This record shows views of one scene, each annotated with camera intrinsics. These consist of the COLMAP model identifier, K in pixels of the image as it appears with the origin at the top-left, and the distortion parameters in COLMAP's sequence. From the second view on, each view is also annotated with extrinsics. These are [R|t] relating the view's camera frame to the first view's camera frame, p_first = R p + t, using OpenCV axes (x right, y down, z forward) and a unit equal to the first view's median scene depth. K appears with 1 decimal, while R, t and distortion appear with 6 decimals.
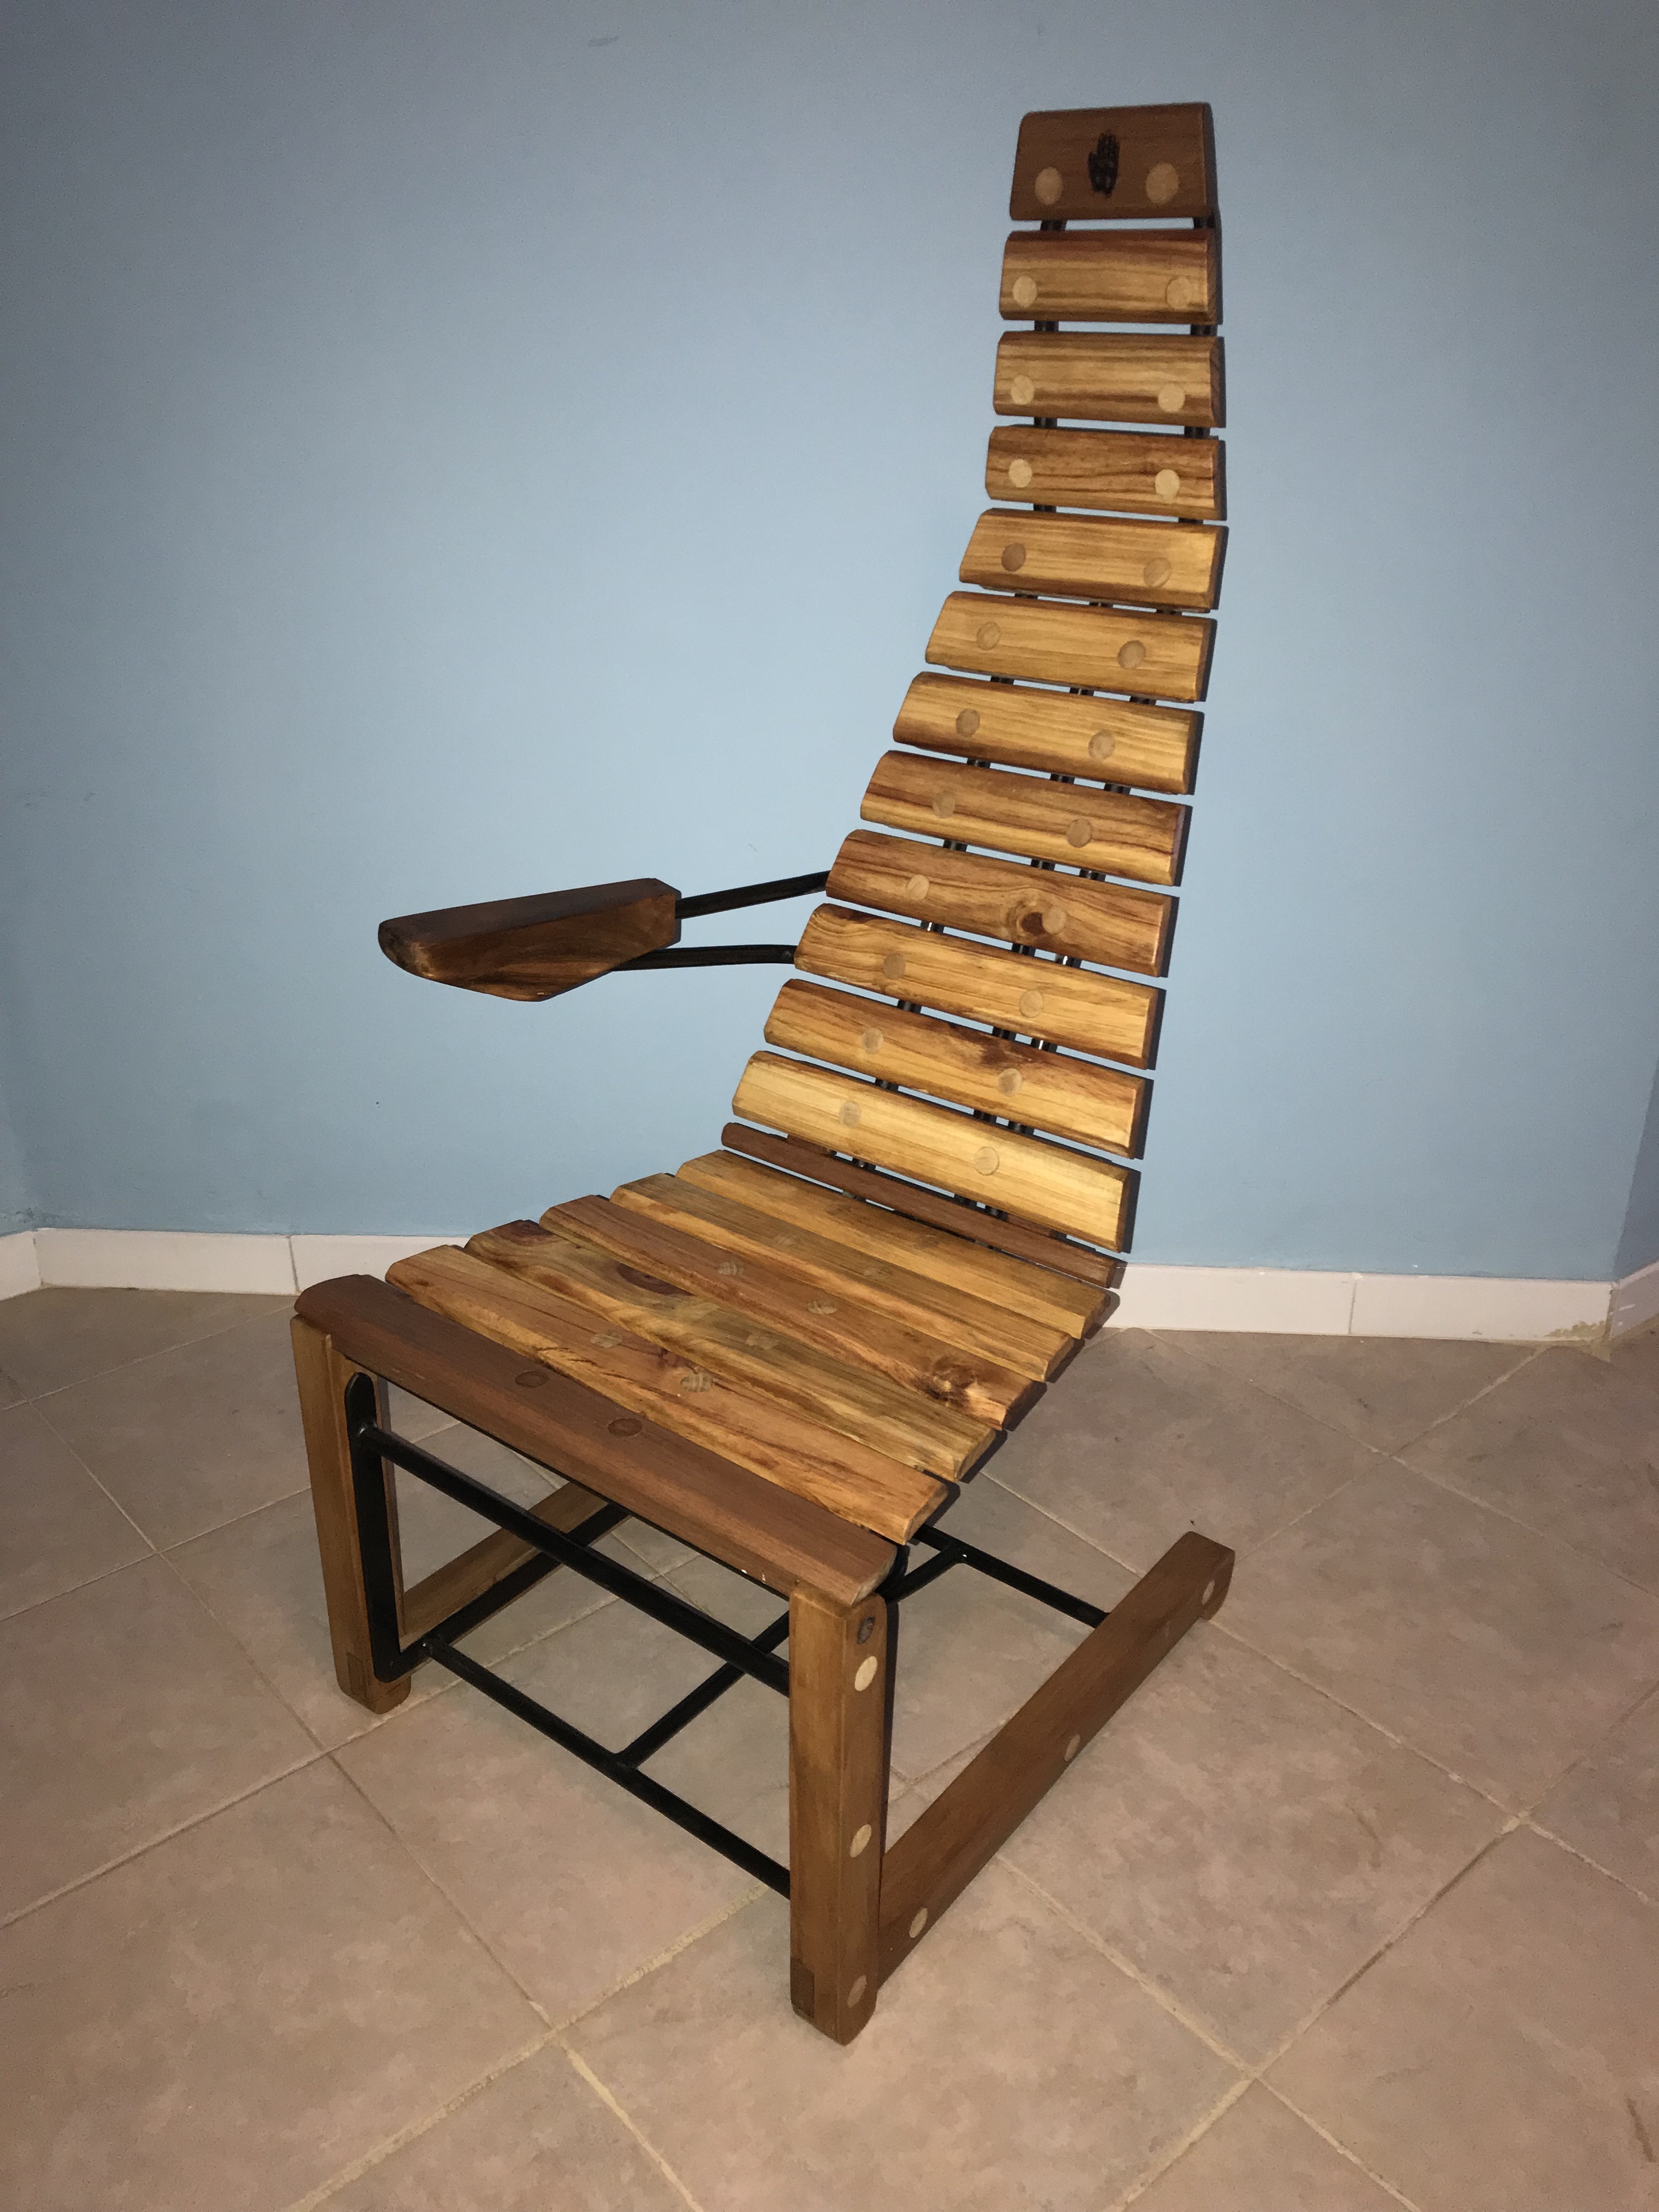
lens RADIAL K [[1781.2, 0, 829.5], [0, 1781.2, 1106.0], [0, 0, 1]] dist [-0.009679, 0.048804]
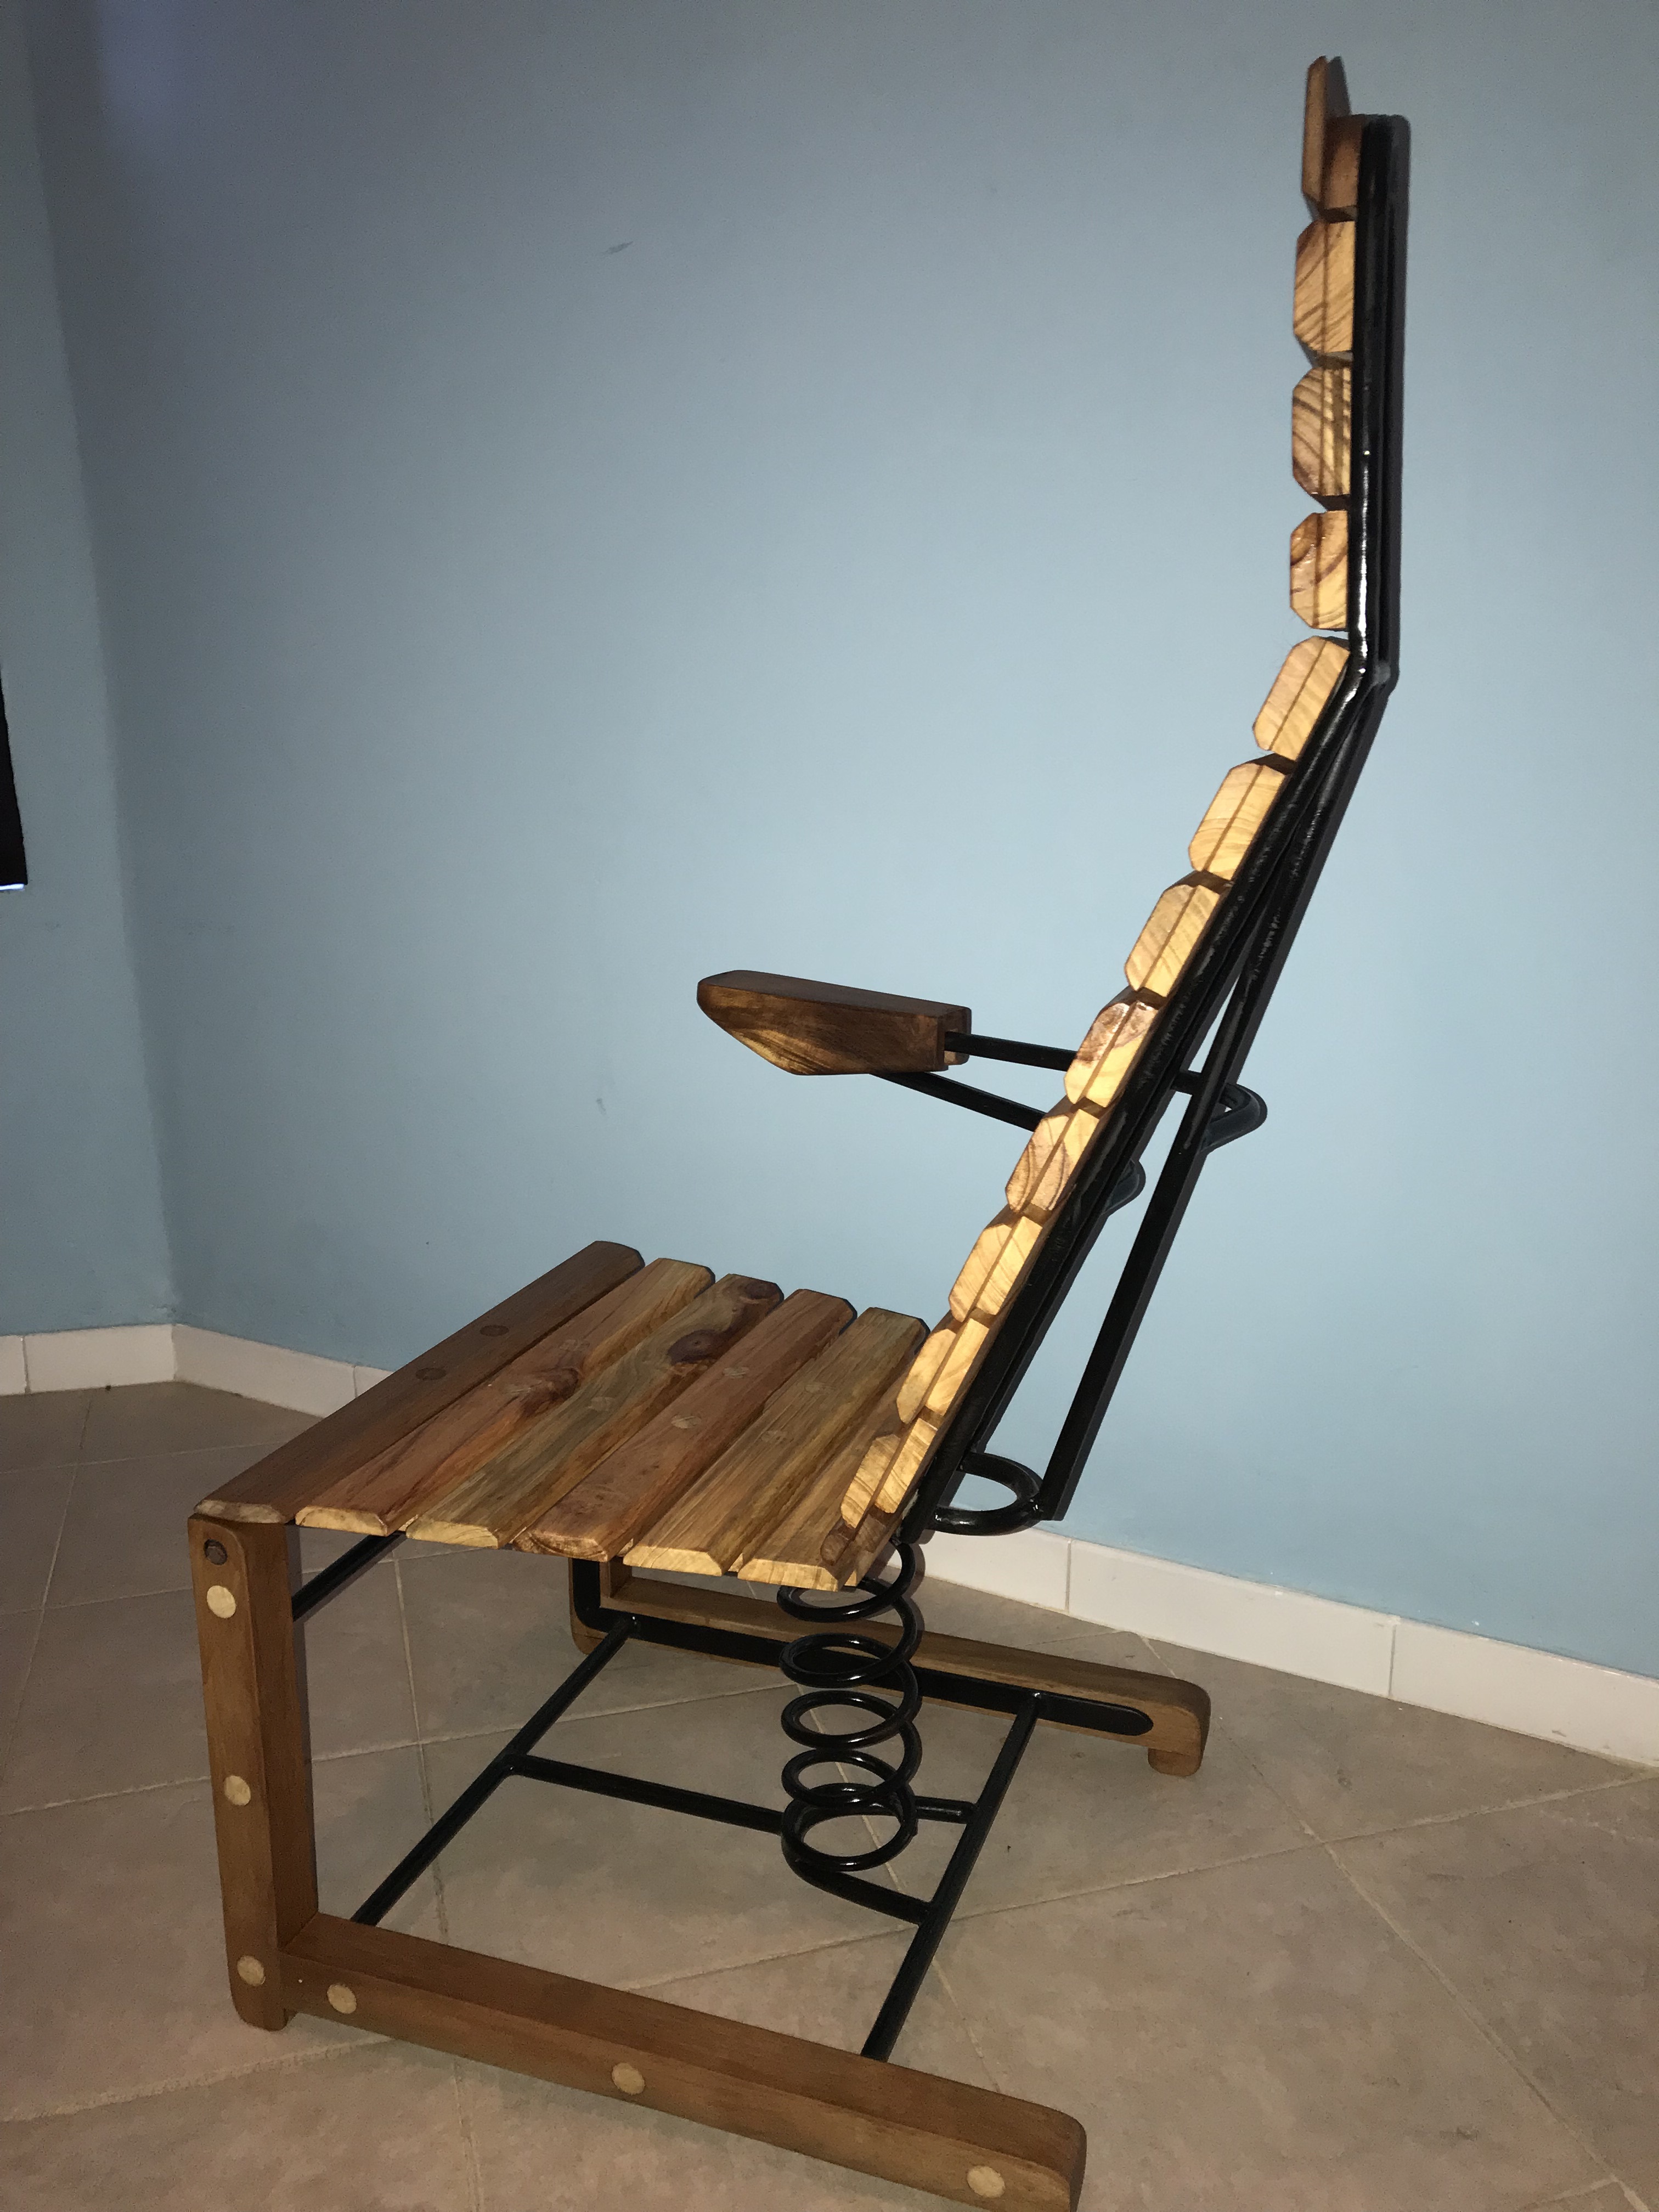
lens RADIAL K [[1781.2, 0, 829.5], [0, 1781.2, 1106.0], [0, 0, 1]] dist [-0.009679, 0.048804]
pose [[0.915098, 0.102778, -0.389914, 0.380742], [-0.169264, 0.975563, -0.140098, 0.027402], [0.365987, 0.194201, 0.910132, 0.148345]]
